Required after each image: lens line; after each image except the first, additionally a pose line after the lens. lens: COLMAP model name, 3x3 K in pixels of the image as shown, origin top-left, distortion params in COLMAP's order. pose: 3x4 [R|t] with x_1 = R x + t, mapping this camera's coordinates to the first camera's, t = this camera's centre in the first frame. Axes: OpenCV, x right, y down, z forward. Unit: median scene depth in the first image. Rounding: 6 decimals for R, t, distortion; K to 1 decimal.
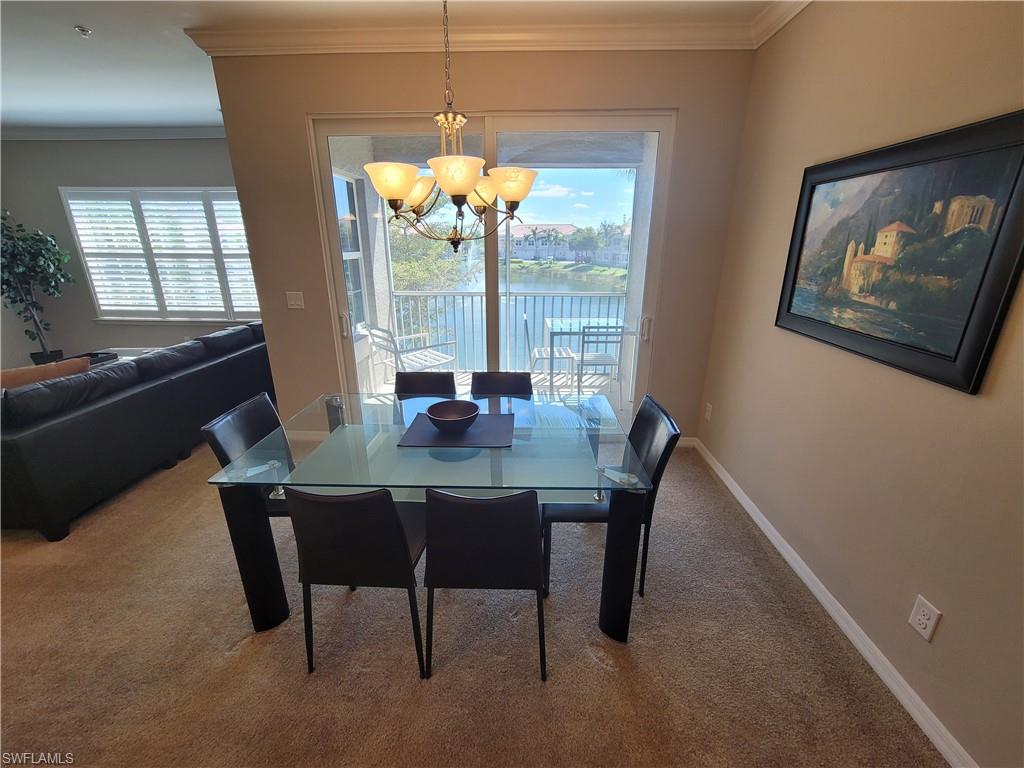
lens RADIAL K [[421.0, 0, 516.6], [0, 421.0, 381.4], [0, 0, 1]] dist [-0.008295, 0.001904]
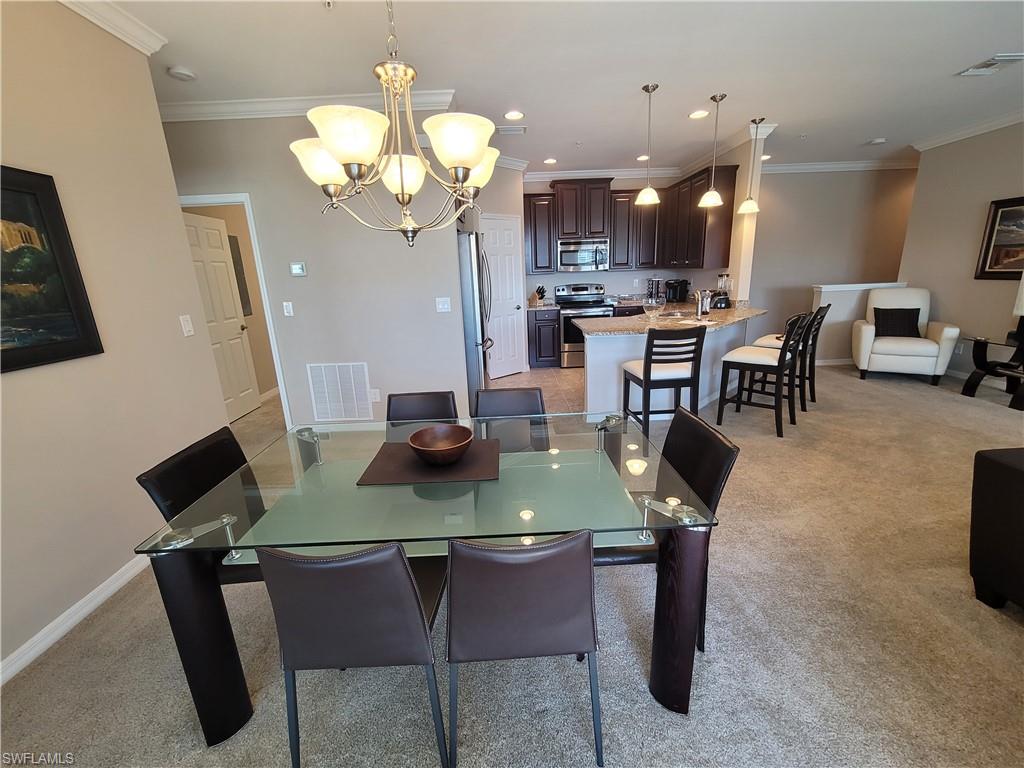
lens RADIAL K [[421.0, 0, 513.8], [0, 421.0, 383.0], [0, 0, 1]] dist [-0.008295, 0.001904]
pose [[-0.997709, 0.051106, -0.044335, -0.101986], [0.018535, 0.836689, 0.547364, -0.189680], [0.065068, 0.545288, -0.835719, 0.660628]]
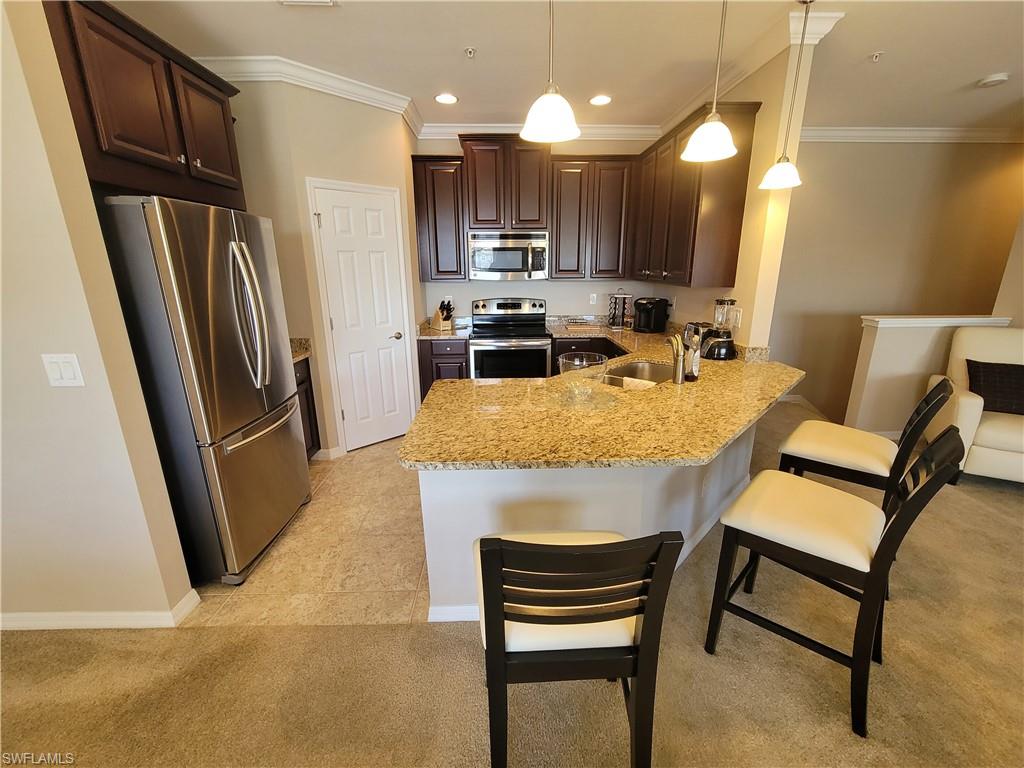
lens RADIAL K [[421.0, 0, 513.5], [0, 421.0, 379.1], [0, 0, 1]] dist [-0.008295, 0.001904]
pose [[-0.997747, 0.021862, -0.063426, -0.338706], [-0.016703, 0.834689, 0.550468, -0.064842], [0.064975, 0.550287, -0.832444, 0.219707]]
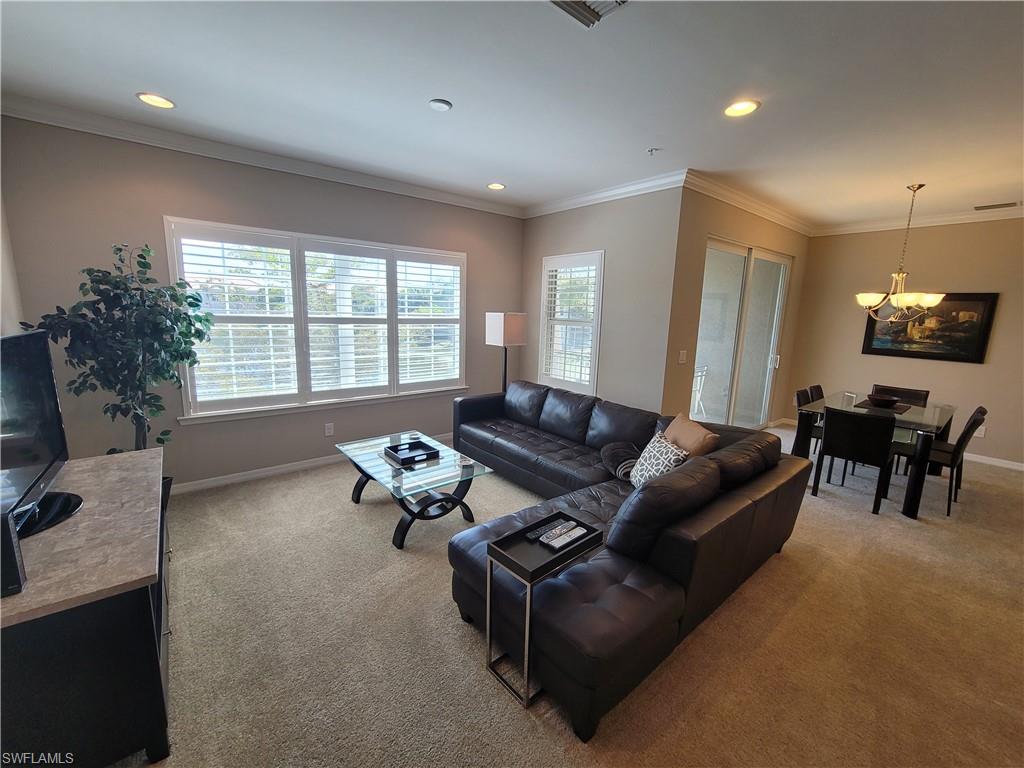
lens RADIAL K [[421.0, 0, 514.2], [0, 421.0, 382.2], [0, 0, 1]] dist [-0.008295, 0.001904]
pose [[0.753431, -0.094736, 0.650666, -1.176557], [0.178513, 0.981870, -0.063748, -0.083728], [-0.632830, 0.164182, 0.756684, 0.227378]]
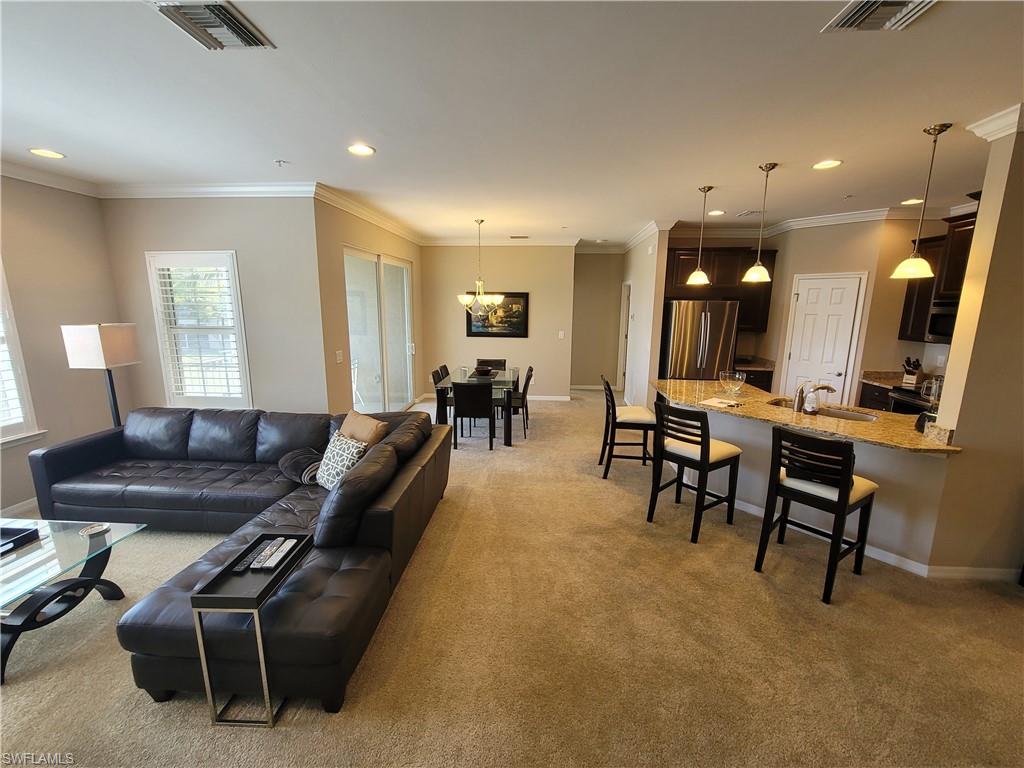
lens RADIAL K [[421.0, 0, 515.6], [0, 421.0, 381.1], [0, 0, 1]] dist [-0.008295, 0.001904]
pose [[0.038976, -0.185593, 0.981853, -1.255576], [0.303002, 0.938531, 0.165376, -0.112116], [-0.952193, 0.291058, 0.092815, 0.211286]]
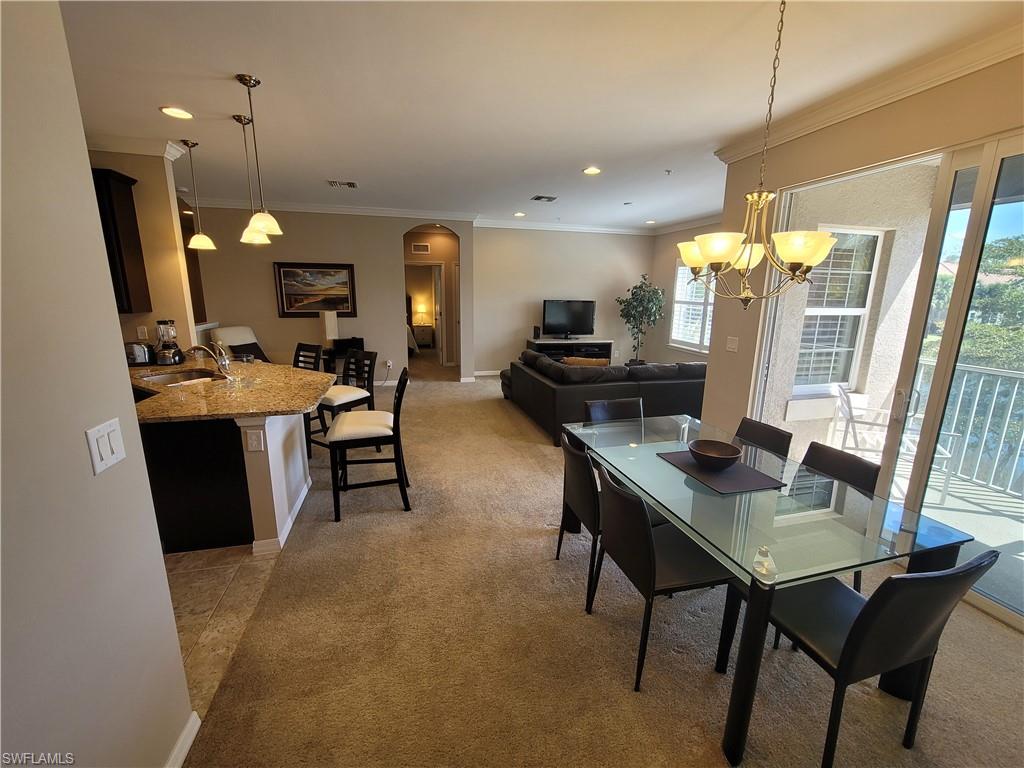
lens RADIAL K [[421.0, 0, 514.1], [0, 421.0, 380.3], [0, 0, 1]] dist [-0.008295, 0.001904]
pose [[0.296222, 0.202375, -0.933433, 0.272739], [-0.310913, 0.944497, 0.106106, -0.021629], [0.903098, 0.258786, 0.342702, 0.045089]]
